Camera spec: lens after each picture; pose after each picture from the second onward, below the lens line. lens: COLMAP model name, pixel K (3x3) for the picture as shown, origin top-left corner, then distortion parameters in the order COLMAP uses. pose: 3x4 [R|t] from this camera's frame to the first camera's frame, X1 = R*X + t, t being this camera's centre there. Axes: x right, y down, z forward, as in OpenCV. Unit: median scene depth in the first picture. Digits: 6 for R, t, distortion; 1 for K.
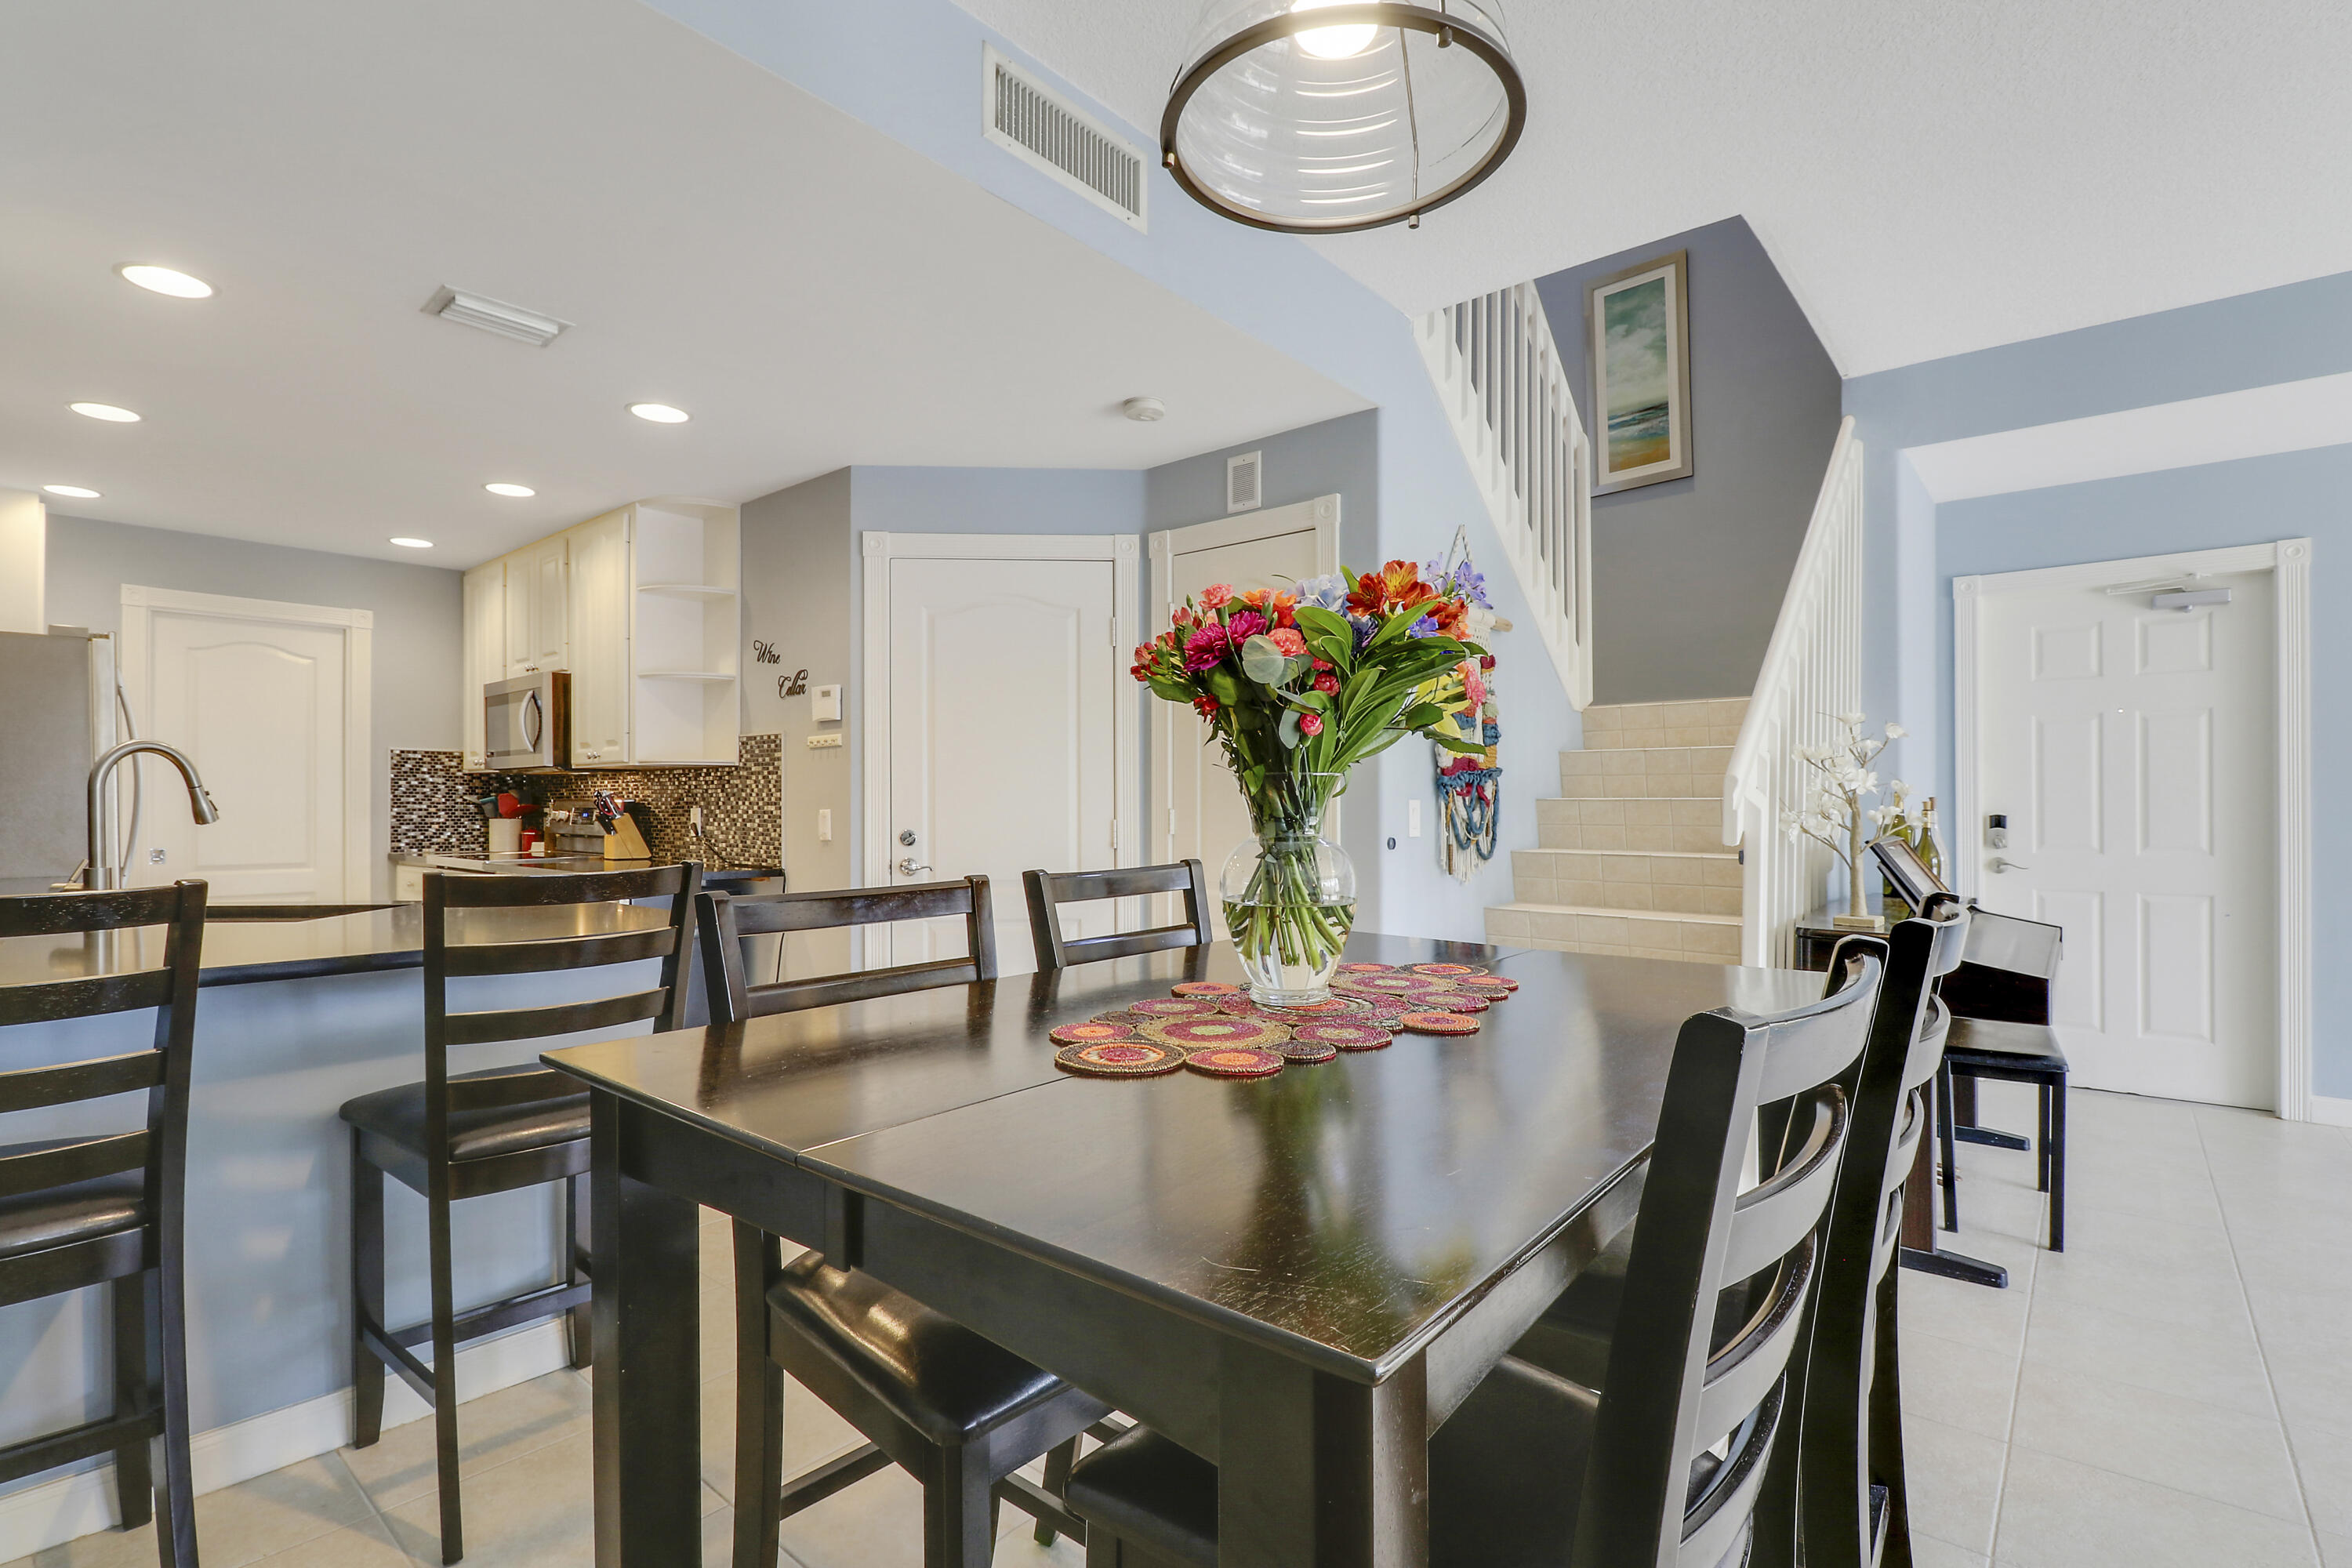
lens RADIAL K [[1109.8, 0, 1166.3], [0, 1109.8, 775.8], [0, 0, 1]] dist [0.000385, -0.011736]
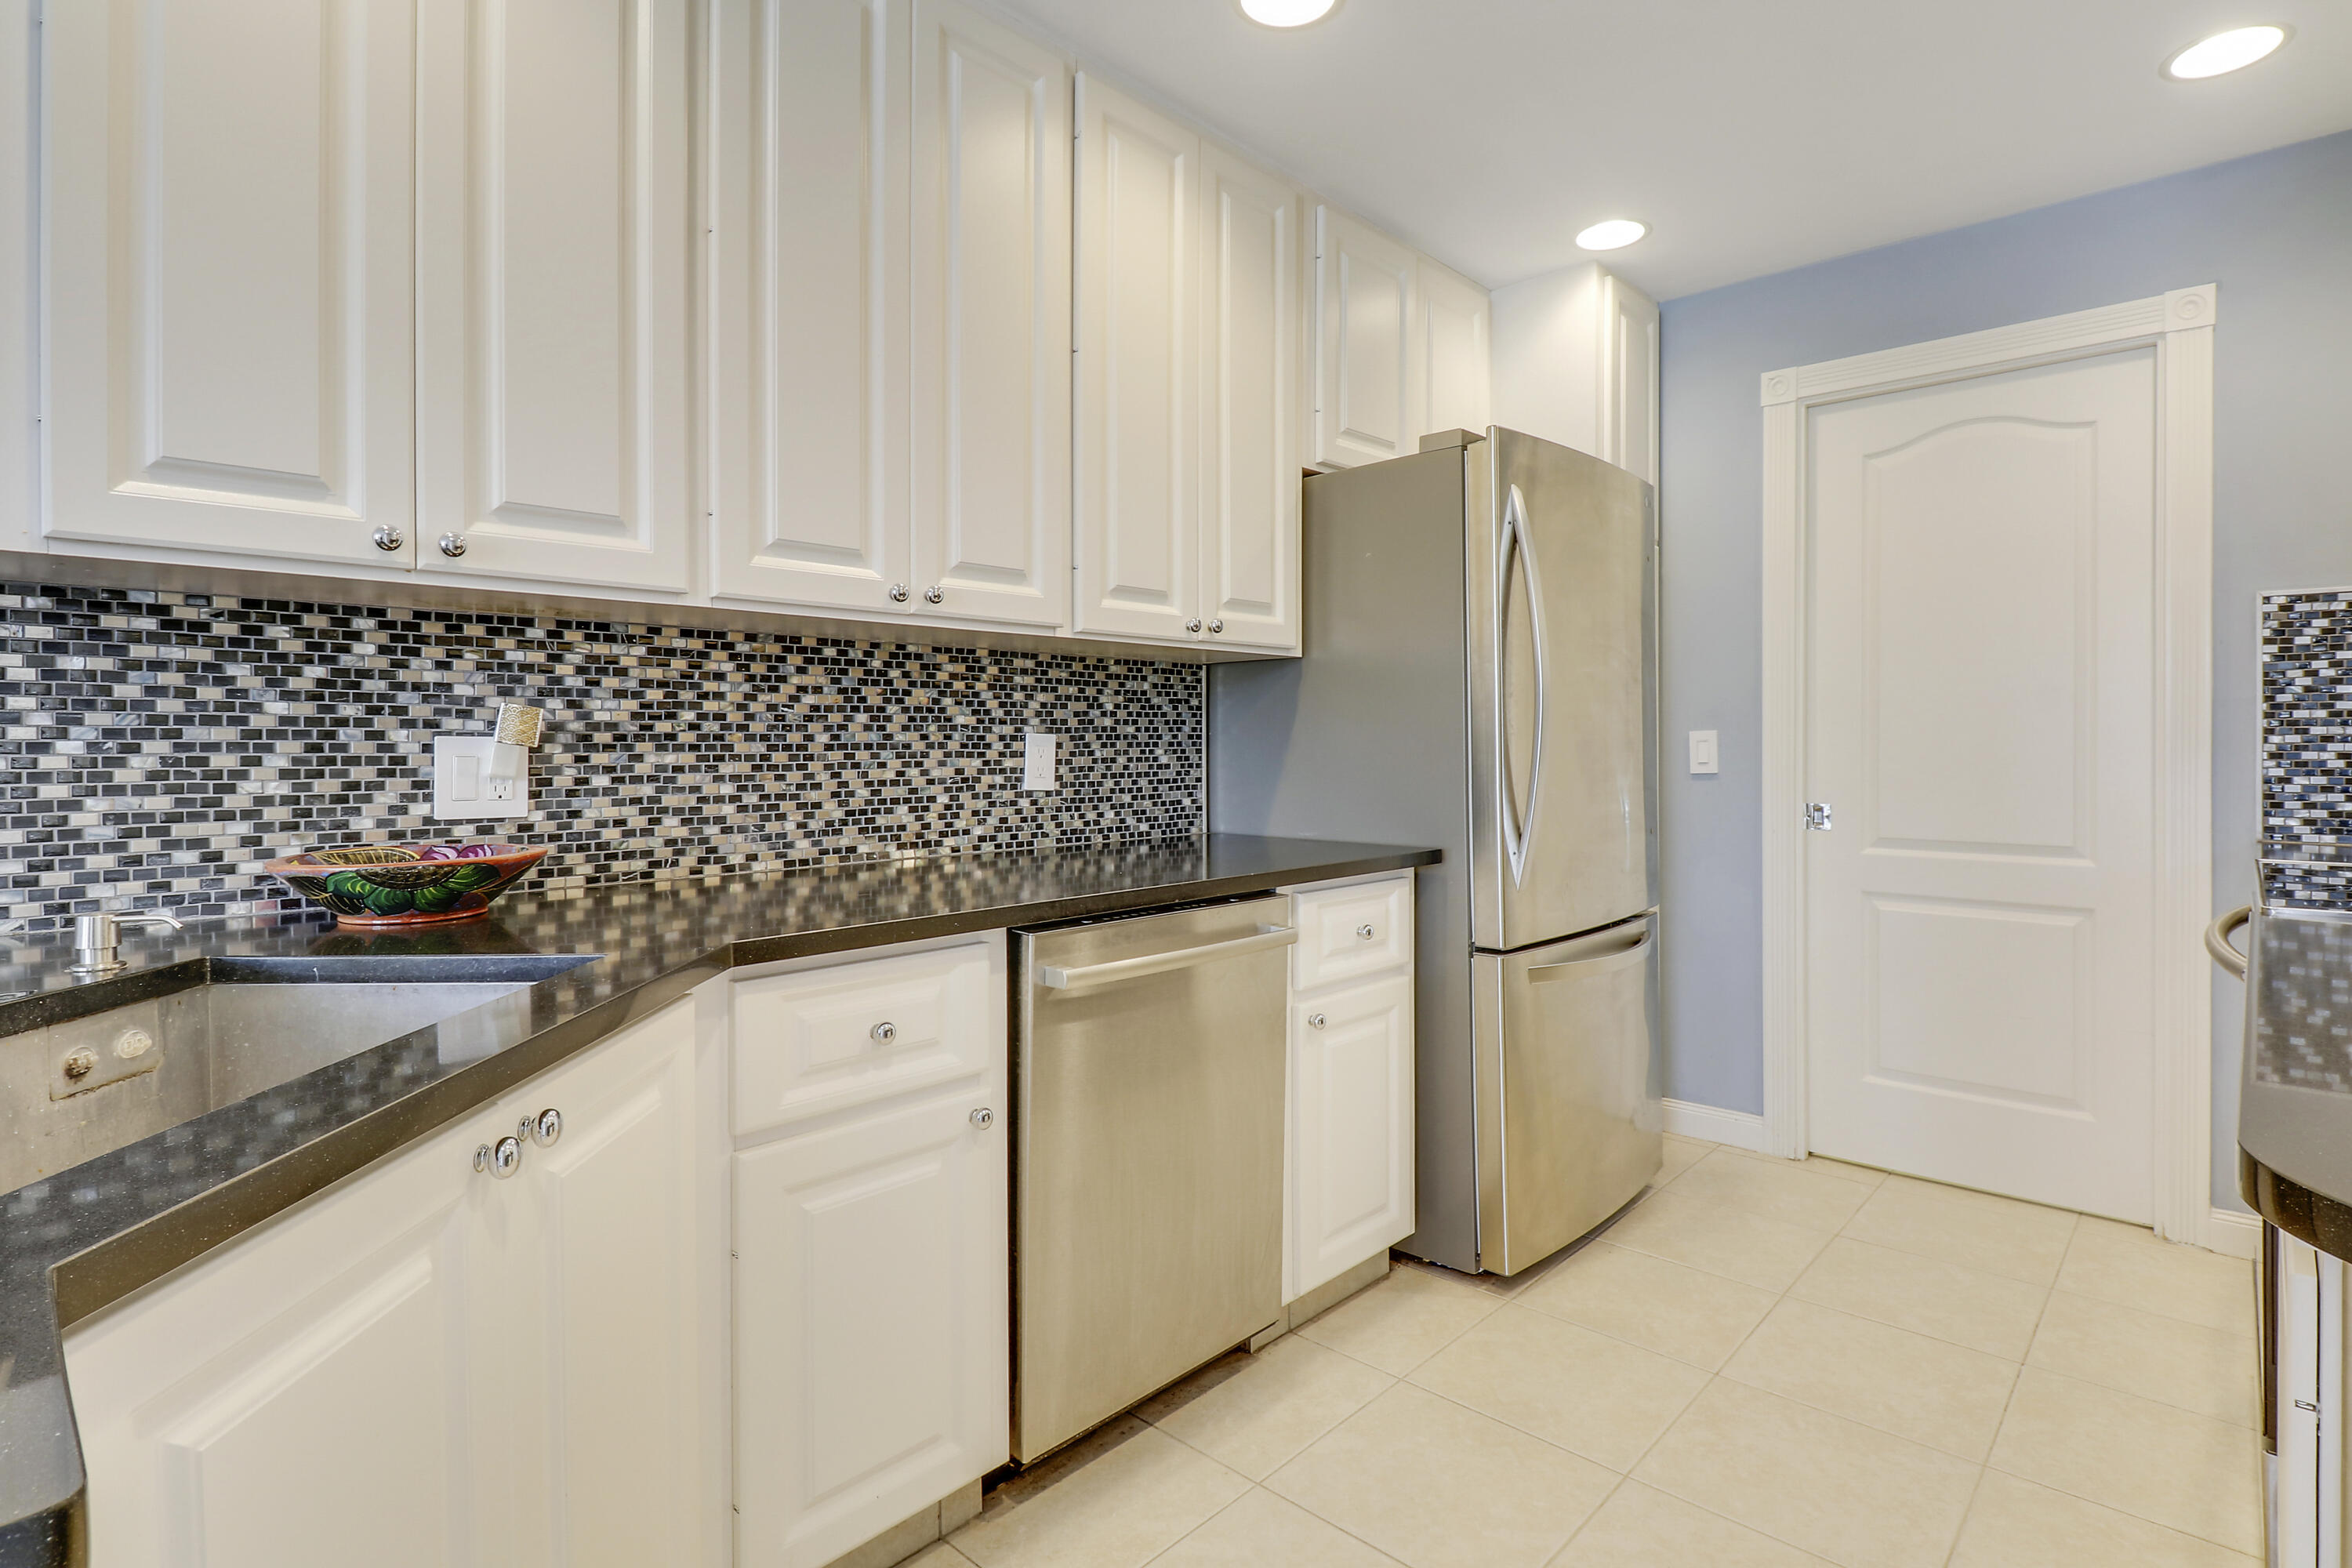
lens RADIAL K [[1206.4, 0, 1182.2], [0, 1206.4, 753.2], [0, 0, 1]] dist [0.002266, -0.012211]
pose [[-0.019395, 0.007601, -0.999783, -0.270125], [0.030173, 0.999520, 0.007014, 0.023396], [0.999357, -0.030030, -0.019615, 0.688334]]
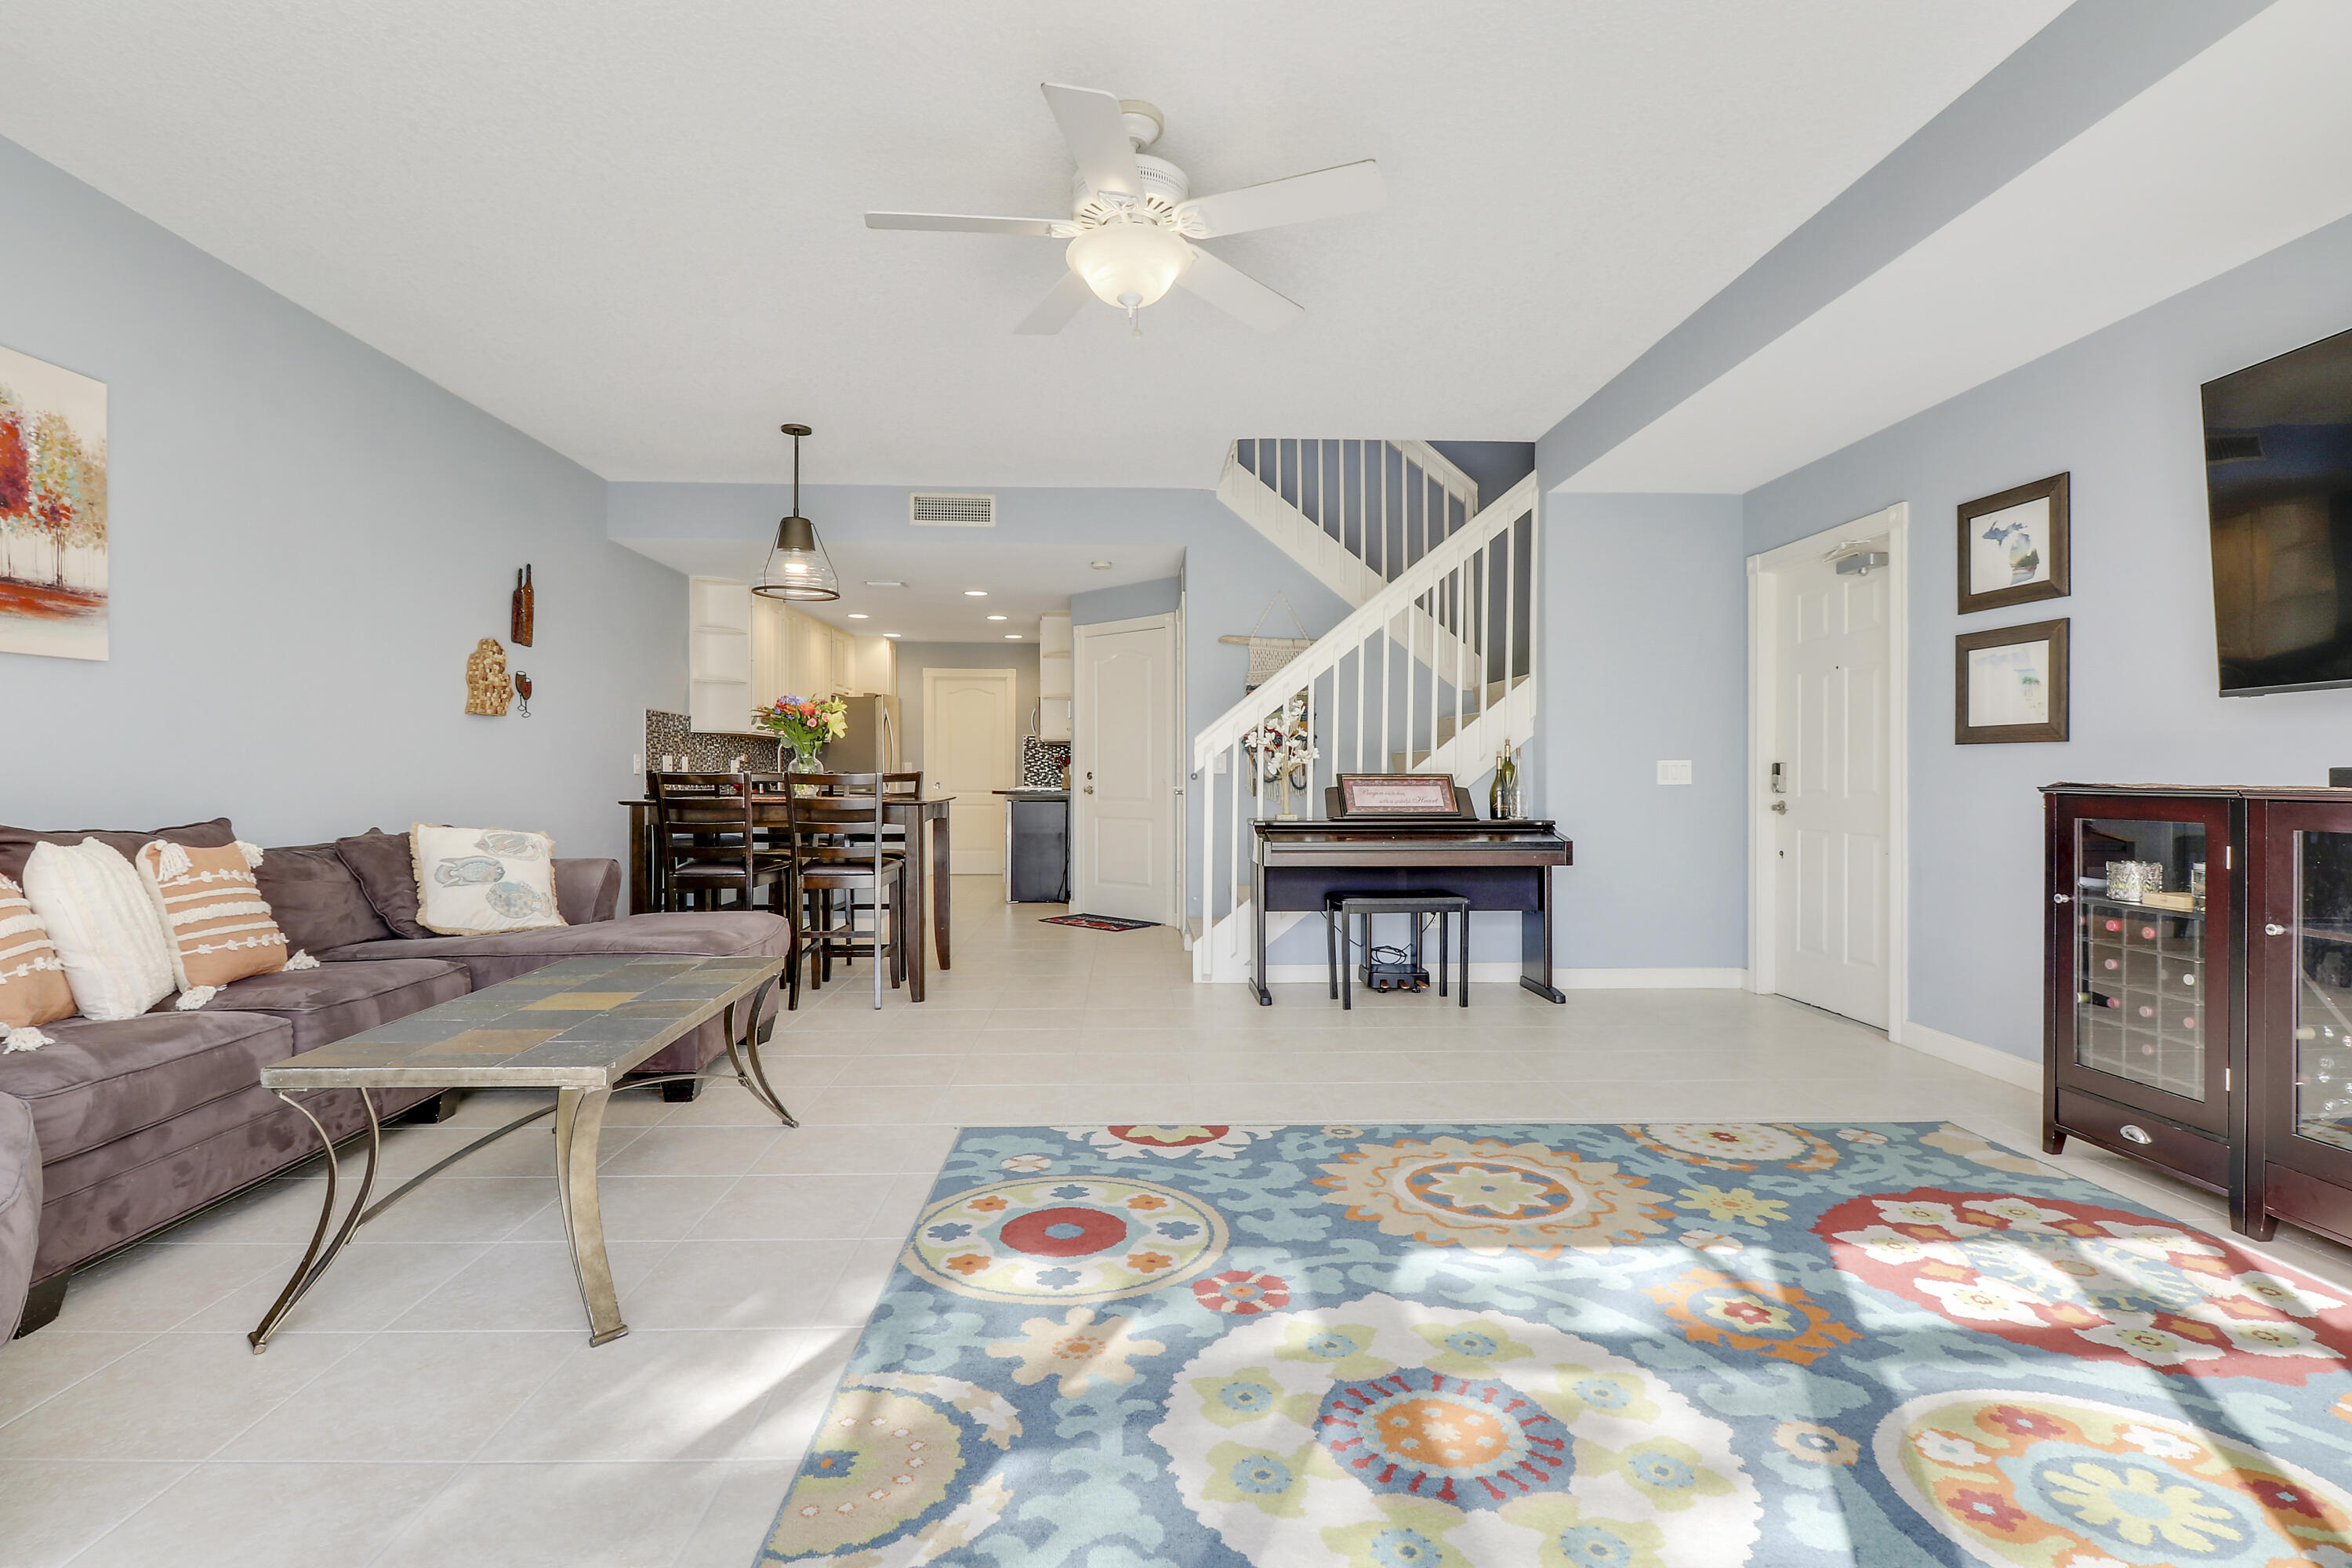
lens RADIAL K [[1120.5, 0, 1166.0], [0, 1120.5, 780.2], [0, 0, 1]] dist [0.002660, -0.012878]
pose [[0.676516, 0.006864, -0.736396, 1.165599], [0.015667, 0.999596, 0.023711, 0.015588], [0.736262, -0.027578, 0.676135, -0.240529]]
